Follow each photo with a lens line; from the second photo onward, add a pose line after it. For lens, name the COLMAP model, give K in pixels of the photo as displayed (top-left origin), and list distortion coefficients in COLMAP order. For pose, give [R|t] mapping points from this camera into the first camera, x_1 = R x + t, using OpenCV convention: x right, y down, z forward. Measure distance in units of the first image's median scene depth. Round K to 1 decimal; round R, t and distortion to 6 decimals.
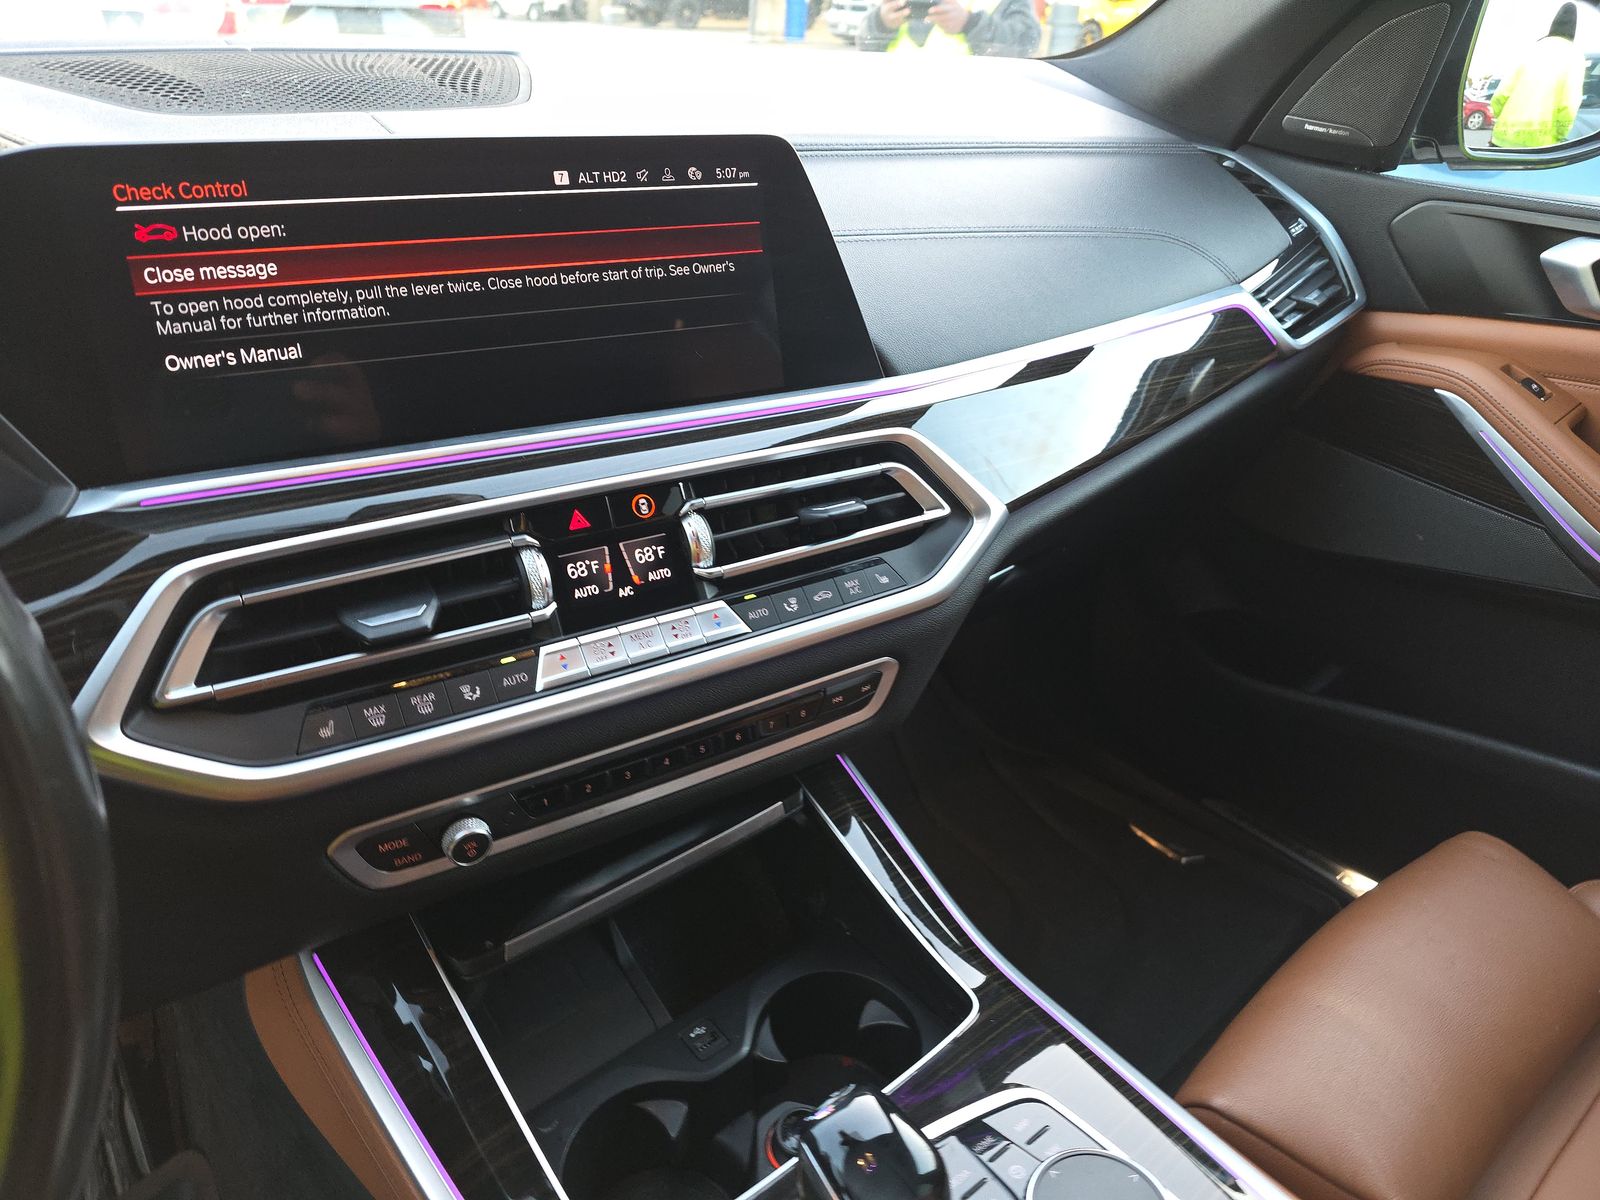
lens RADIAL K [[1135.6, 0, 802.4], [0, 1135.6, 579.6], [0, 0, 1]] dist [0.039590, 0.001147]
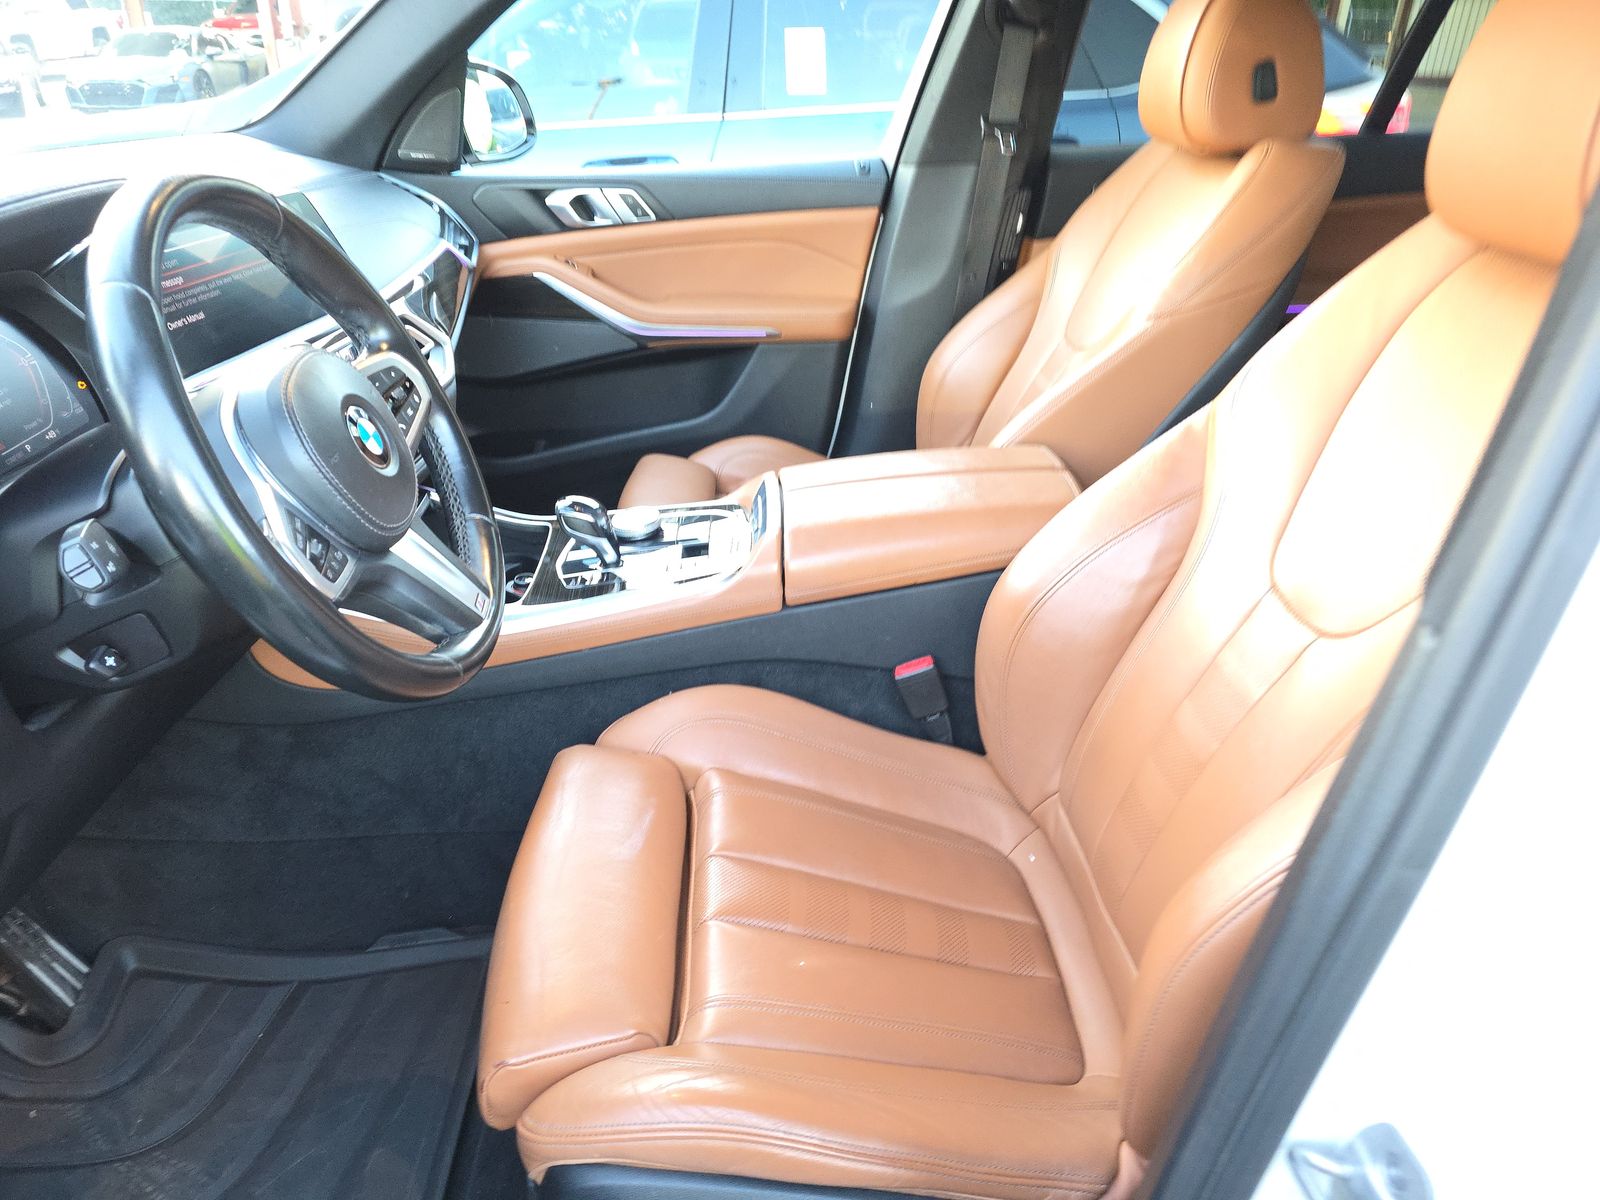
lens RADIAL K [[1108.4, 0, 826.8], [0, 1108.4, 602.5], [0, 0, 1]] dist [0.022543, -0.004239]
pose [[0.605051, -0.405409, 0.685242, -0.703436], [0.388147, 0.901648, 0.190717, 0.180842], [-0.695165, 0.150581, 0.702901, -0.642392]]
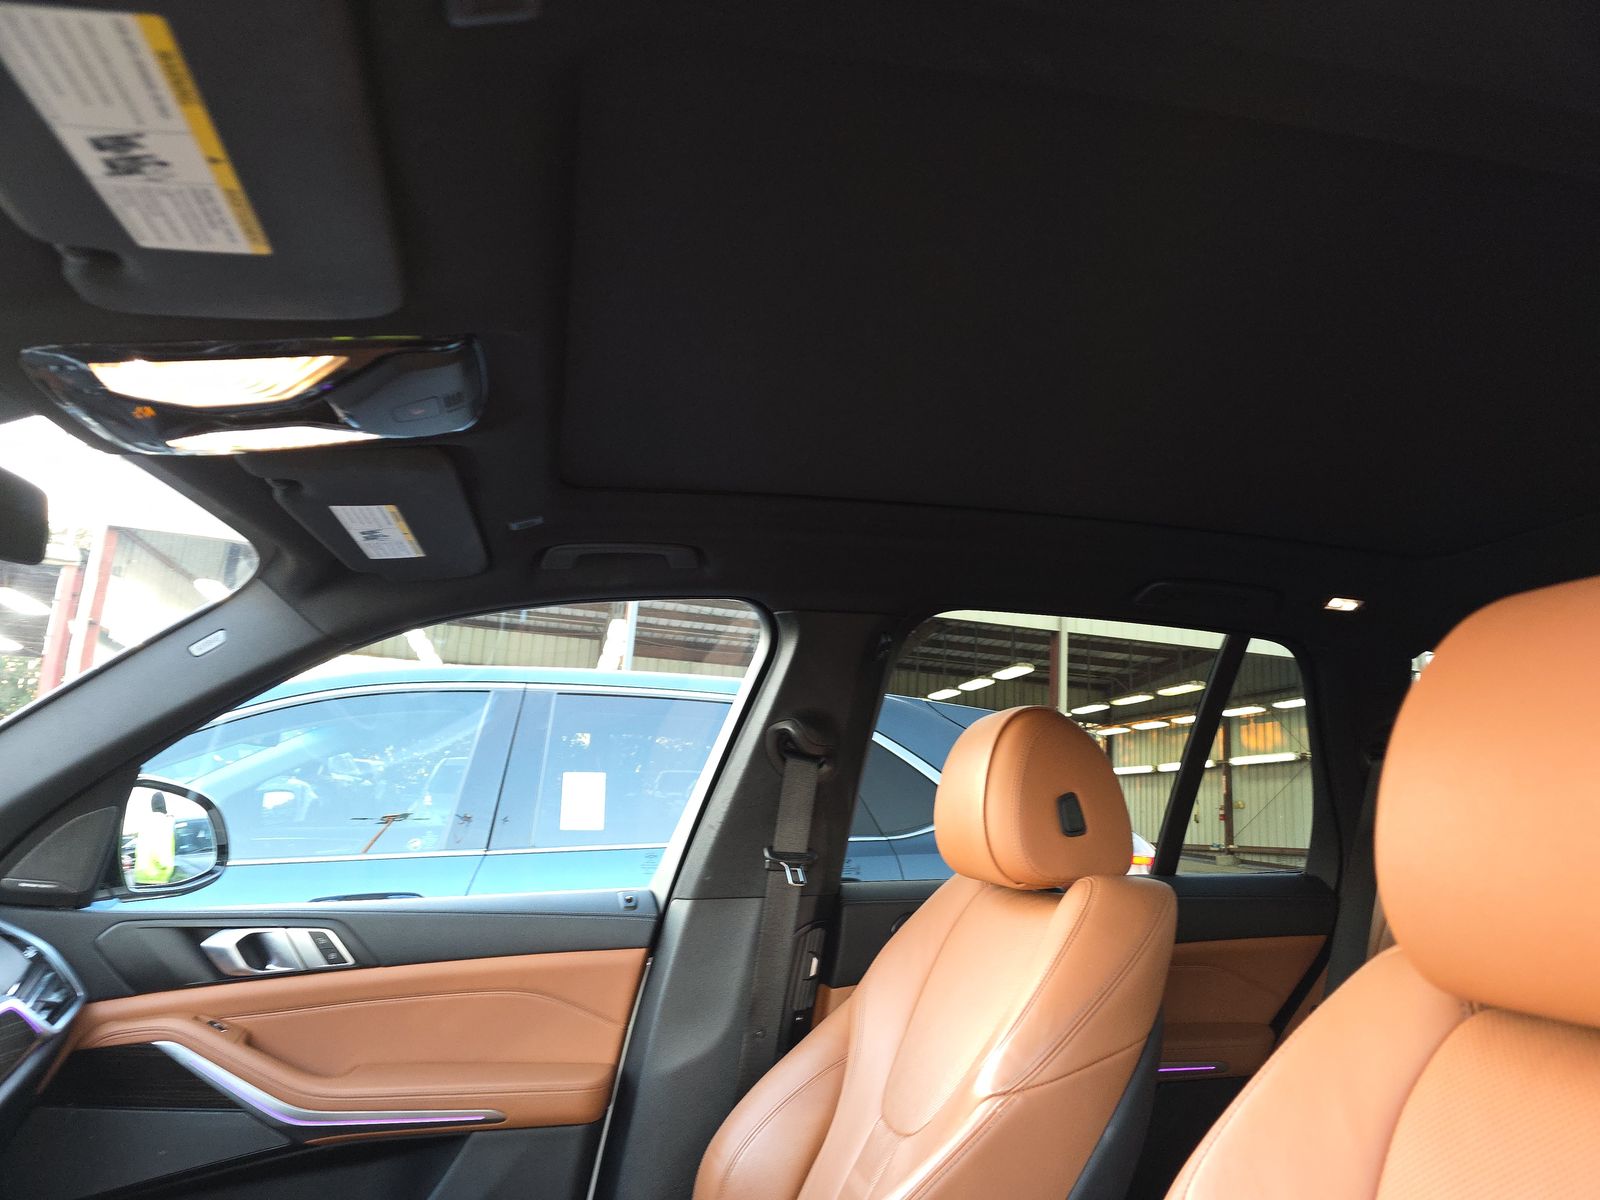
lens RADIAL K [[1108.4, 0, 826.8], [0, 1108.4, 602.5], [0, 0, 1]] dist [0.022543, -0.004239]
pose [[0.458357, 0.116270, 0.881130, -0.374465], [0.403723, 0.855980, -0.322965, 0.159729], [-0.791781, 0.503766, 0.345404, -0.449284]]
